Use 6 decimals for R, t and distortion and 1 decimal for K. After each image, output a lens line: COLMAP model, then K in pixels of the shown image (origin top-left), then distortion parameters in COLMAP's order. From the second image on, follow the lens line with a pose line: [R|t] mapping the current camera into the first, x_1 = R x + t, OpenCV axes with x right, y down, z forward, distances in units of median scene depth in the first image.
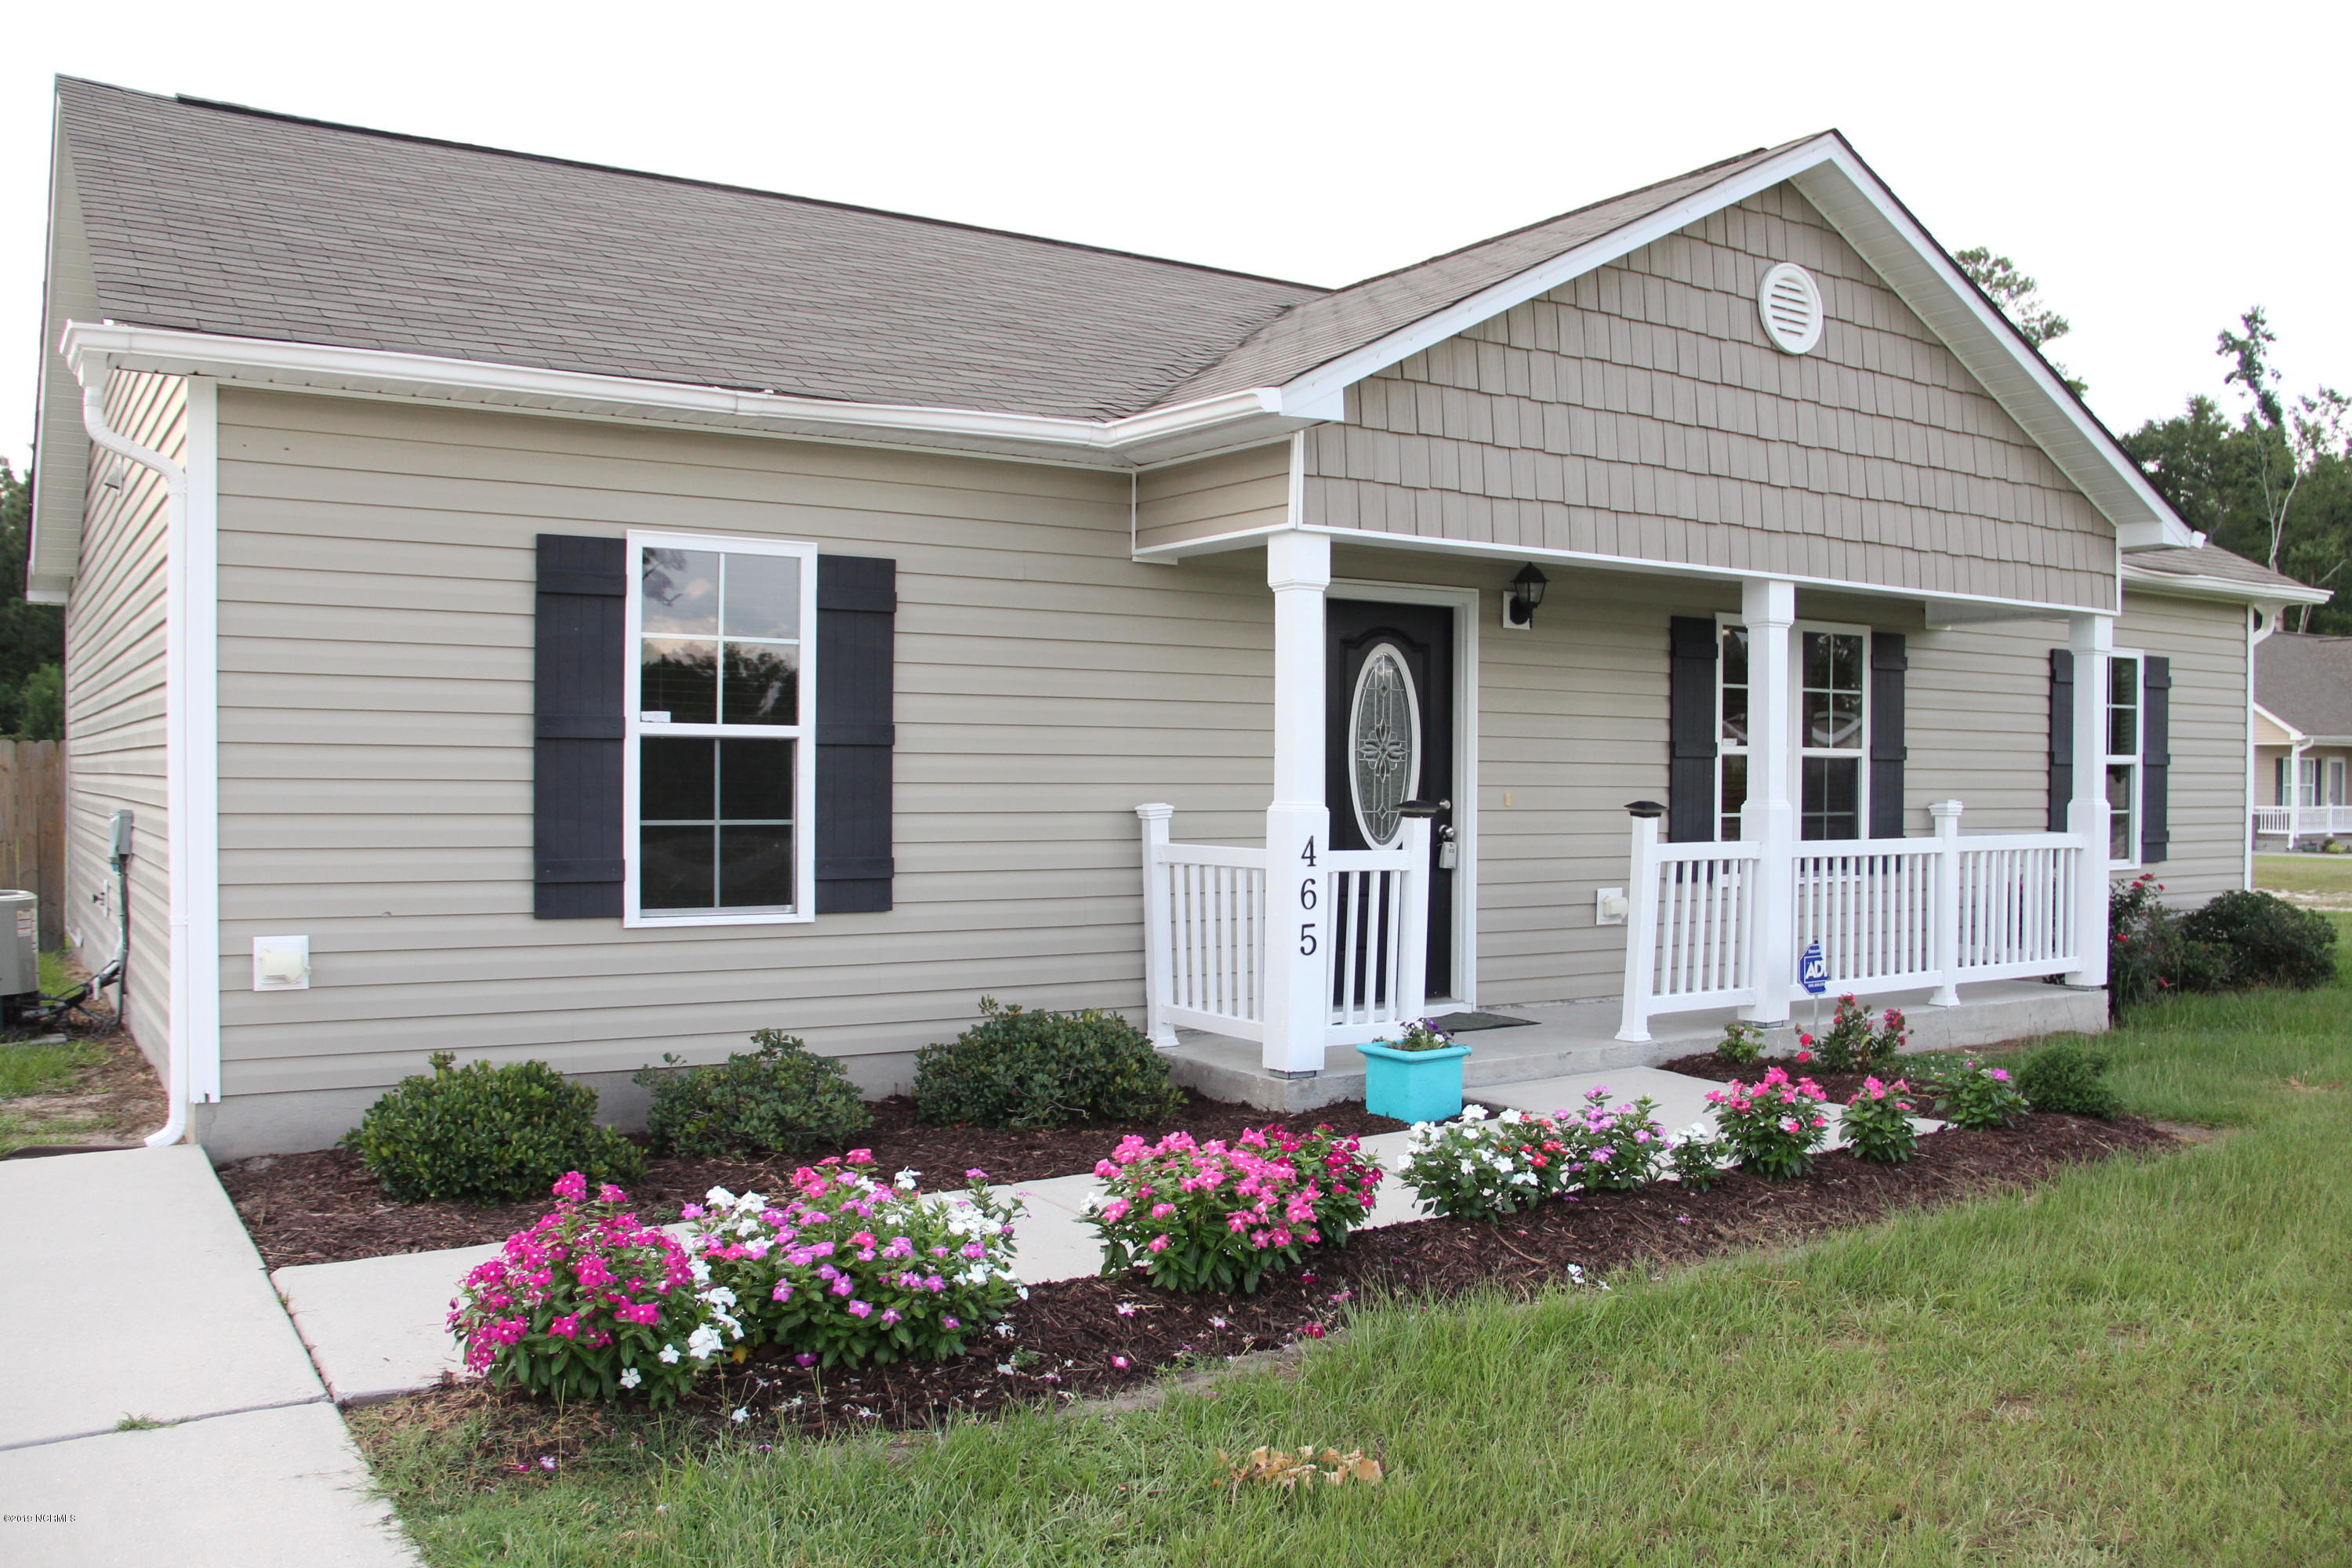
lens RADIAL K [[2008.4, 0, 1187.0], [0, 2008.4, 794.2], [0, 0, 1]] dist [-0.165843, 0.148494]
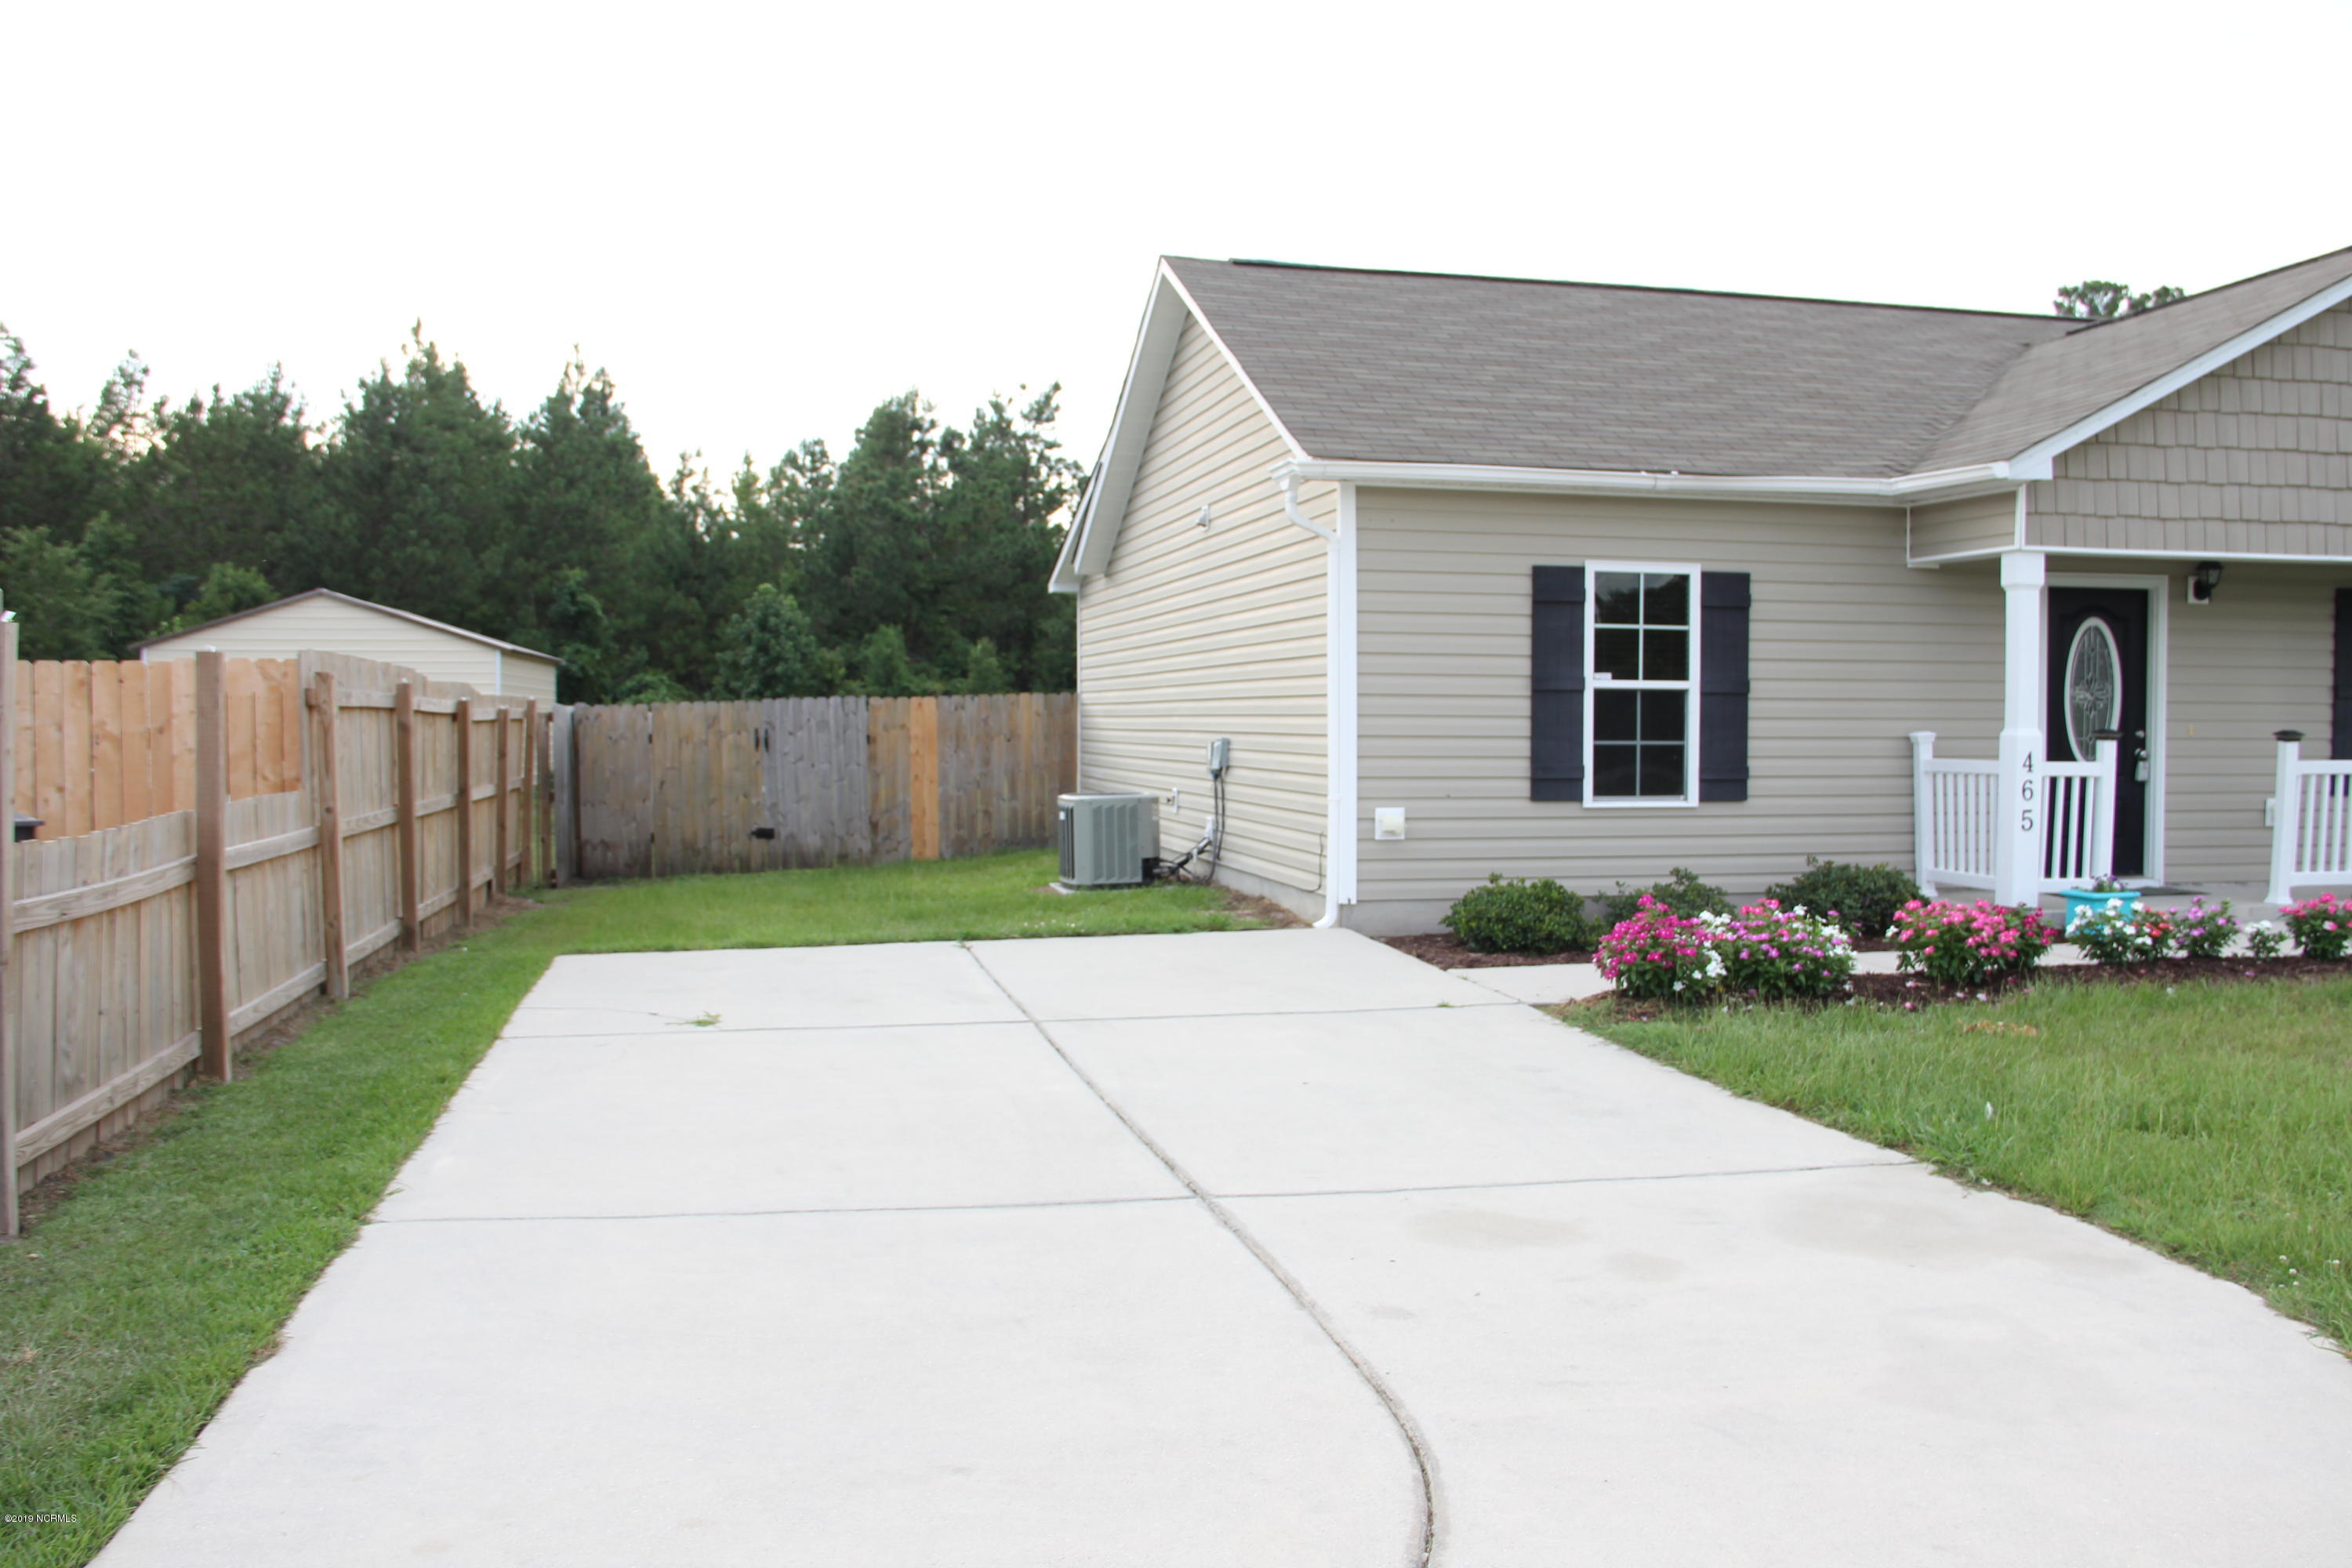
lens RADIAL K [[2008.4, 0, 1167.1], [0, 2008.4, 802.7], [0, 0, 1]] dist [-0.165843, 0.148494]
pose [[0.929766, 0.009194, -0.368036, -0.000787], [0.002482, 0.999509, 0.031240, 0.011285], [0.368142, -0.029960, 0.929287, -0.602748]]
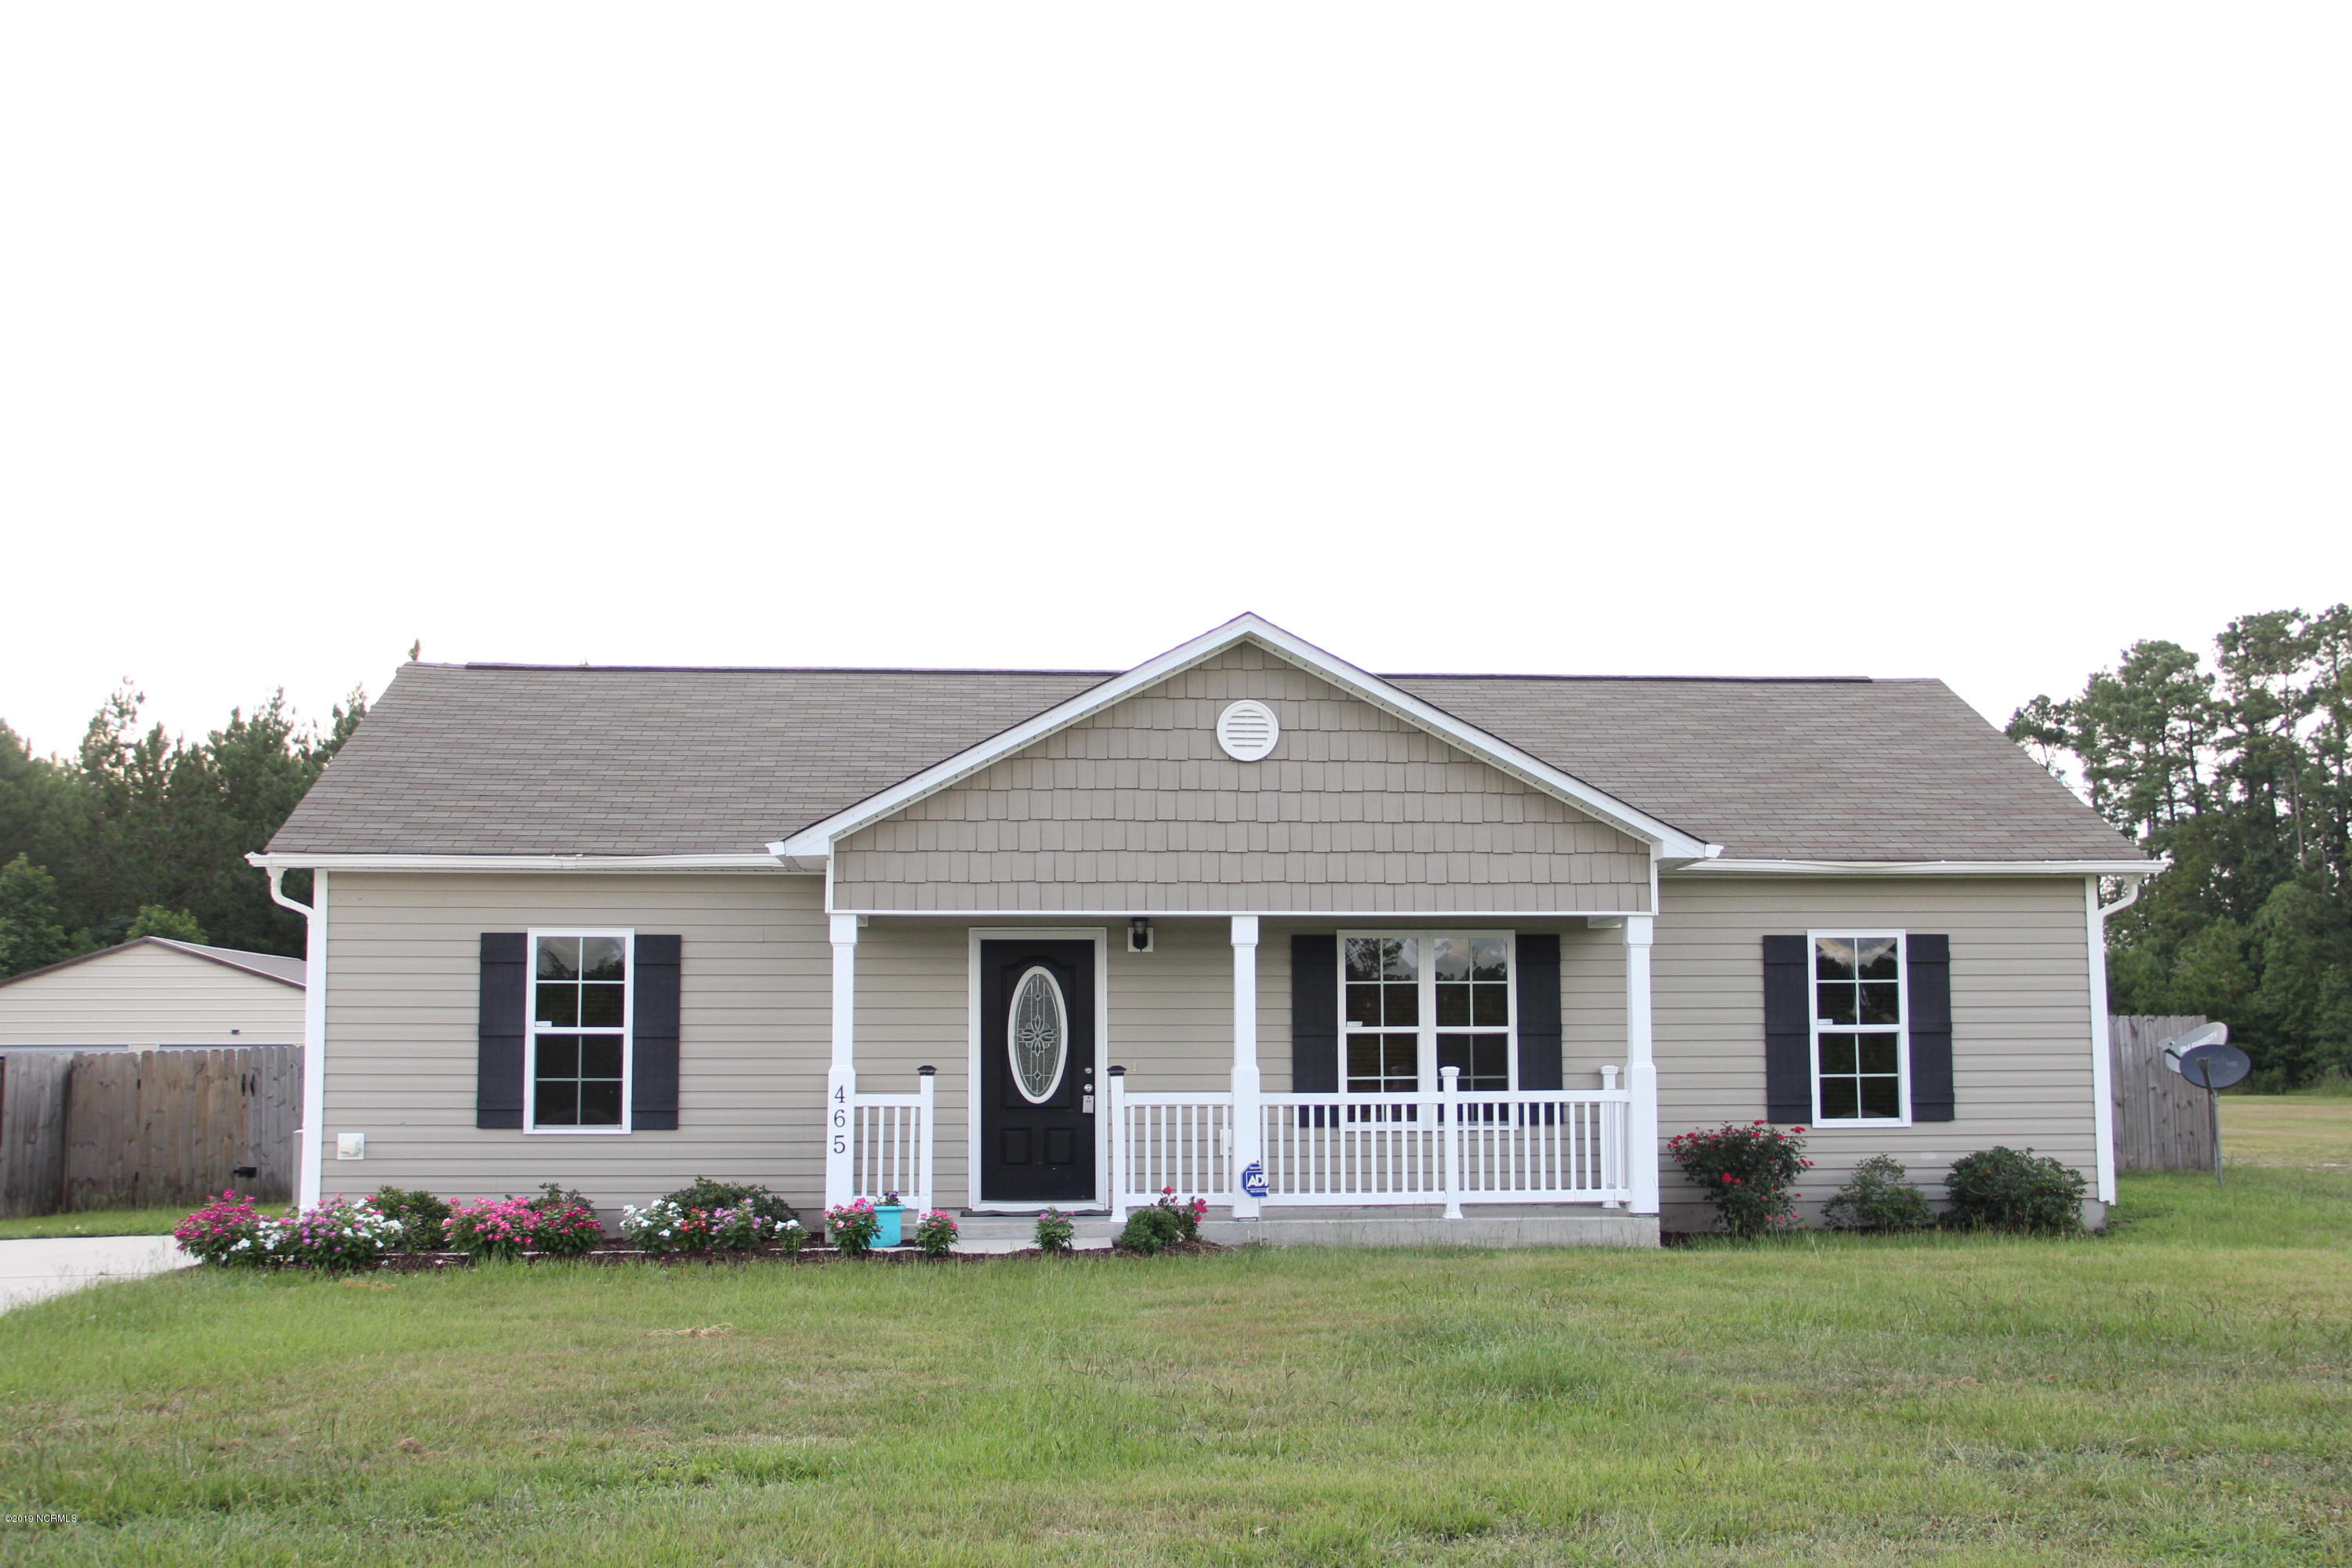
lens RADIAL K [[2417.2, 0, 1177.3], [0, 2417.2, 794.5], [0, 0, 1]] dist [-0.048673, 0.000000]
pose [[0.870062, -0.066484, -0.488439, 1.360829], [0.004620, 0.991919, -0.126786, 0.037276], [0.492921, 0.108055, 0.863338, -0.705548]]
